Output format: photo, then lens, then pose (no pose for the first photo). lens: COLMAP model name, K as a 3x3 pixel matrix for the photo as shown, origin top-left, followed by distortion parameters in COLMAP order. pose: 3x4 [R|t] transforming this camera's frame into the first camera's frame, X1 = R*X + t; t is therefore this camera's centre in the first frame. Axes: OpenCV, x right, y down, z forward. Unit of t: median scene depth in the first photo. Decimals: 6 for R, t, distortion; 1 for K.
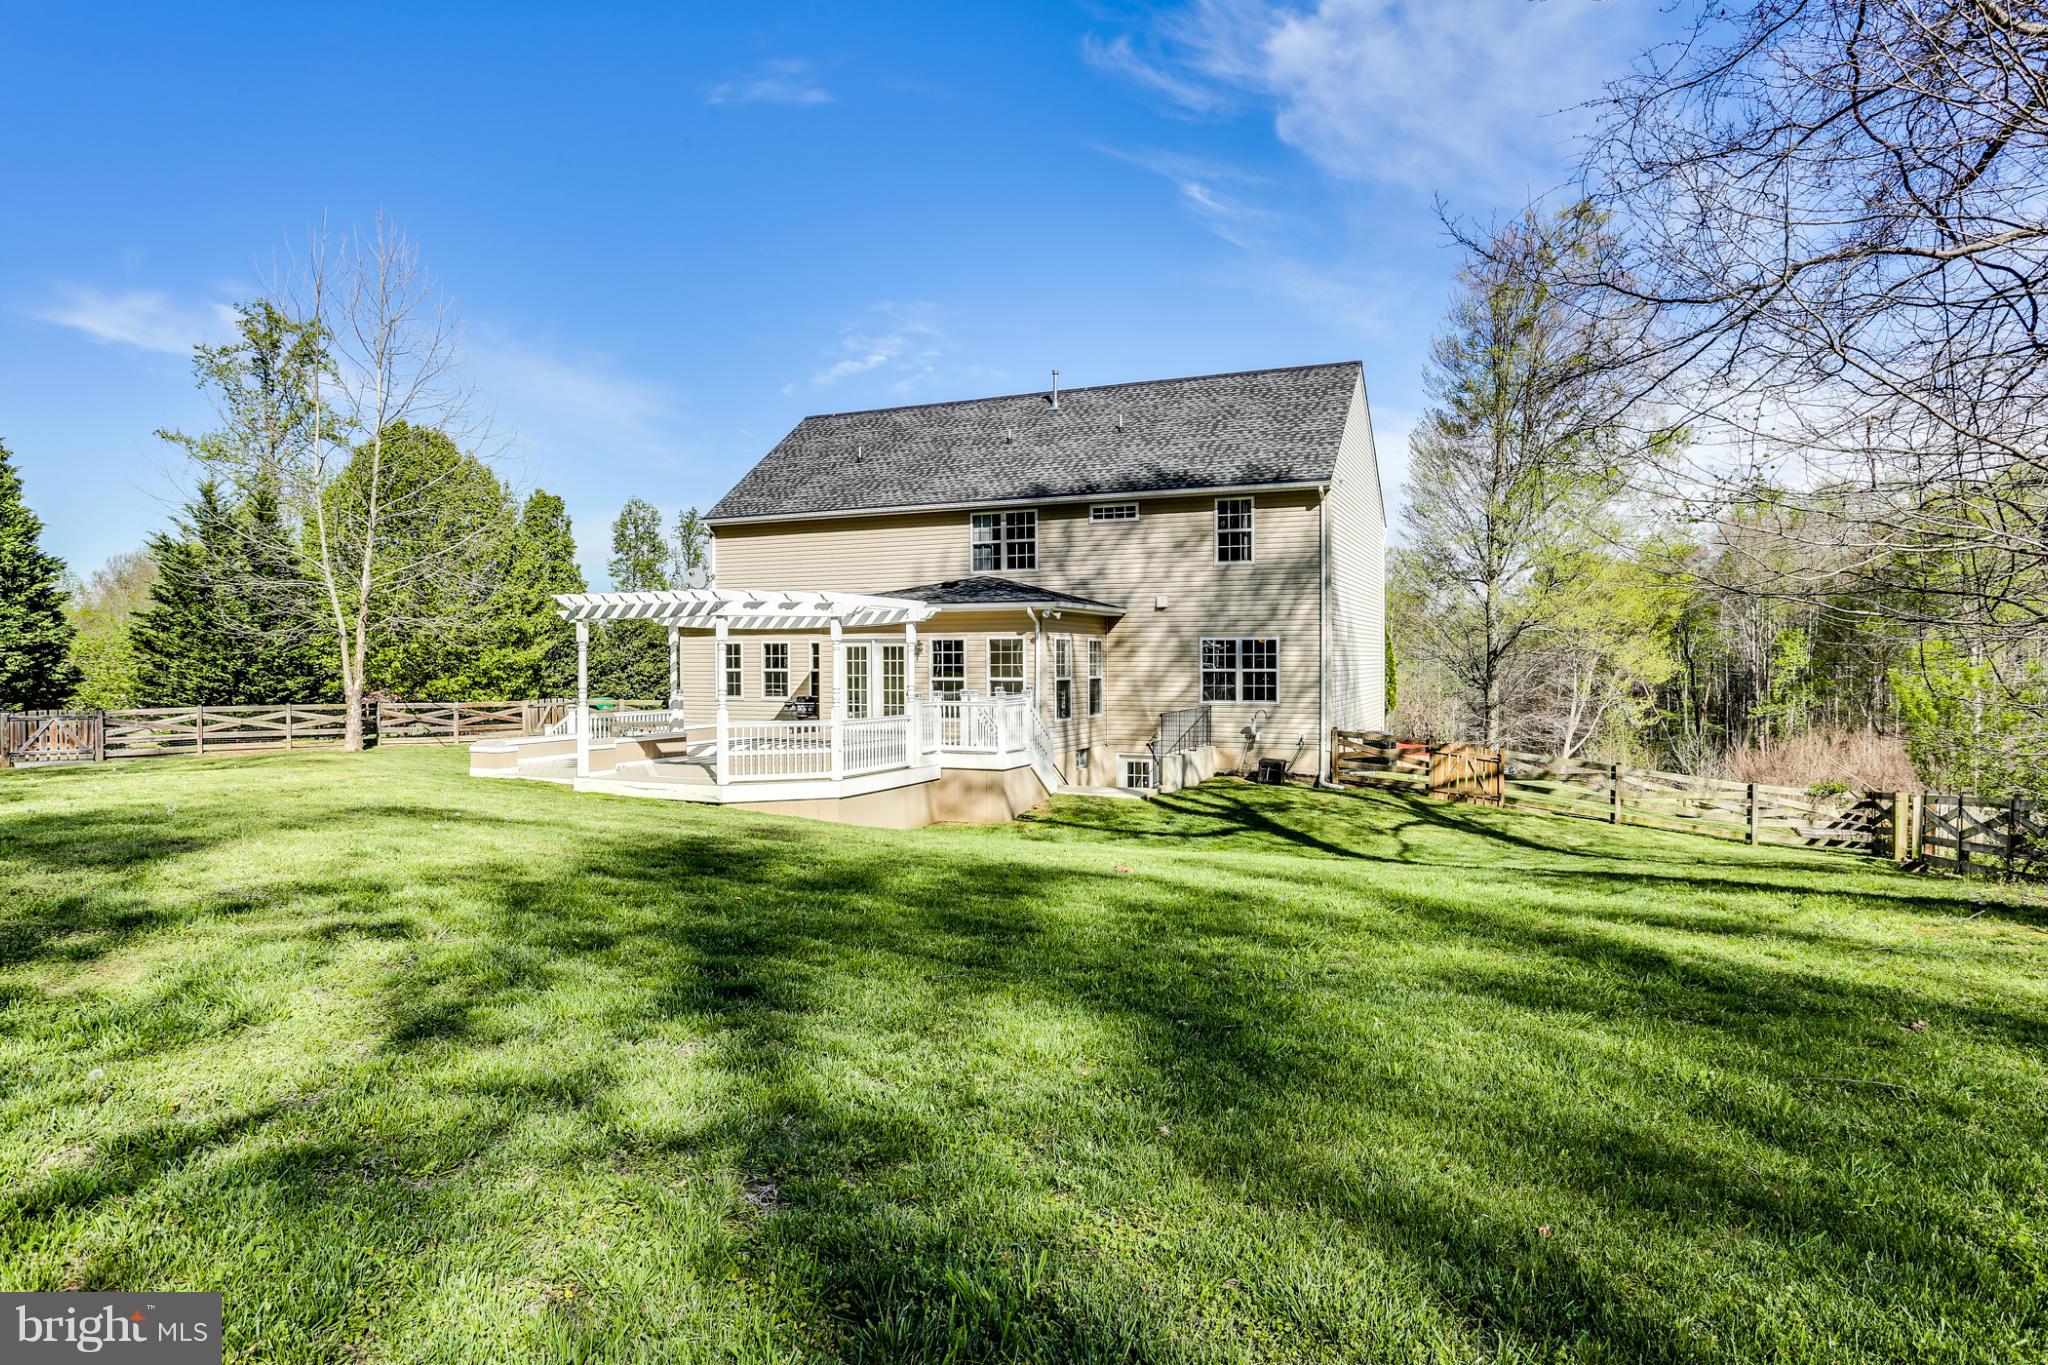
lens RADIAL K [[986.8, 0, 1135.7], [0, 986.8, 668.2], [0, 0, 1]] dist [-0.017078, -0.000186]
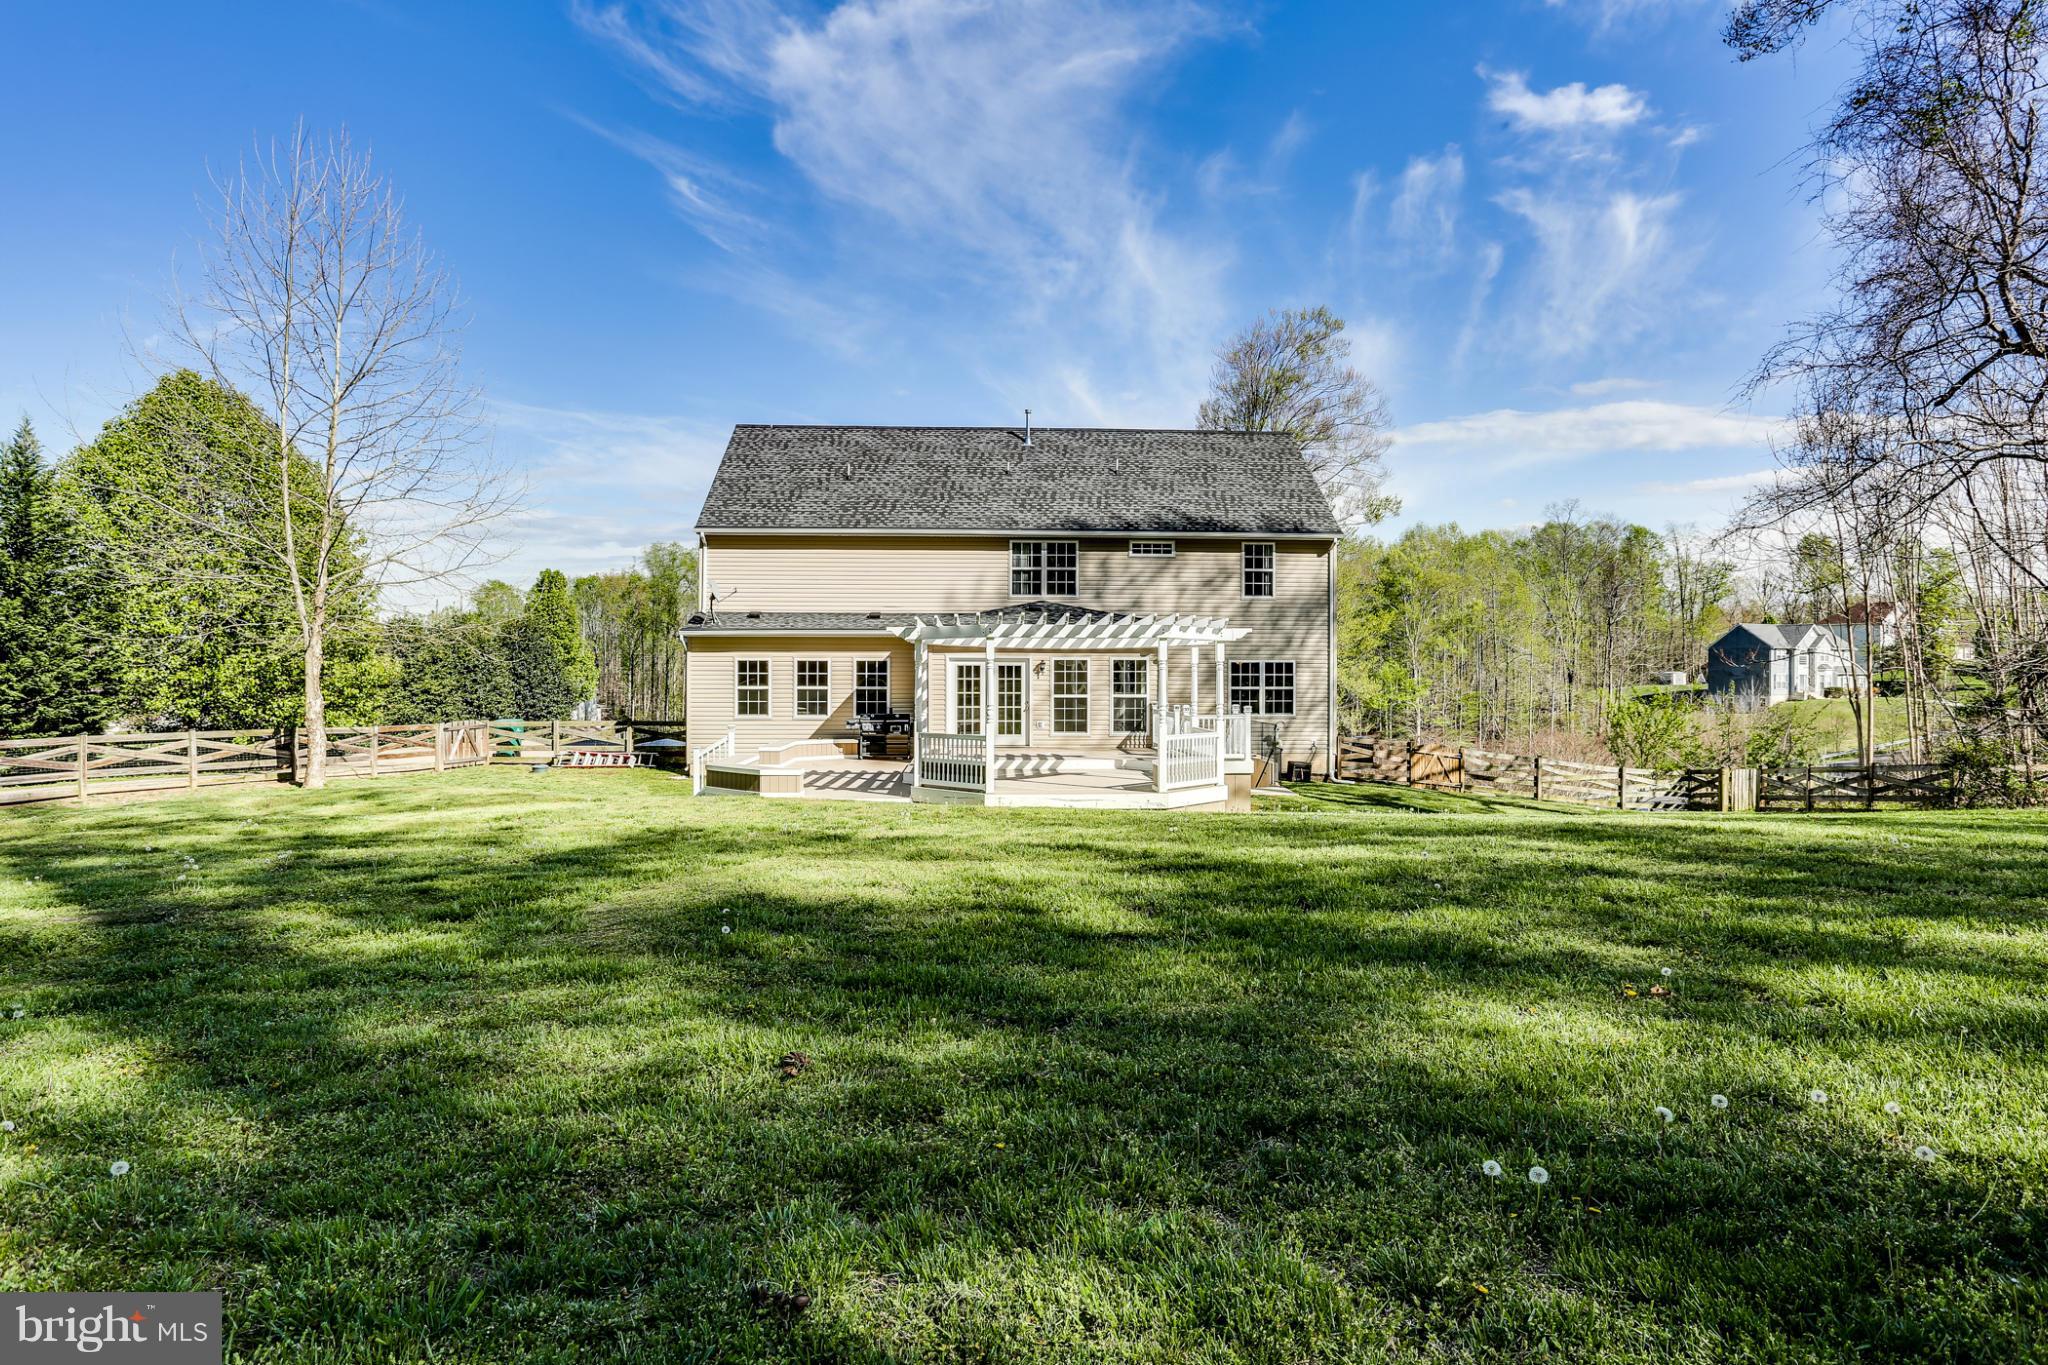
lens RADIAL K [[986.8, 0, 1029.6], [0, 986.8, 689.2], [0, 0, 1]] dist [-0.017078, -0.000186]
pose [[0.923402, 0.000208, 0.383833, -0.591676], [-0.000675, 0.999999, 0.001082, 0.002155], [-0.383833, -0.001258, 0.923402, 0.009999]]
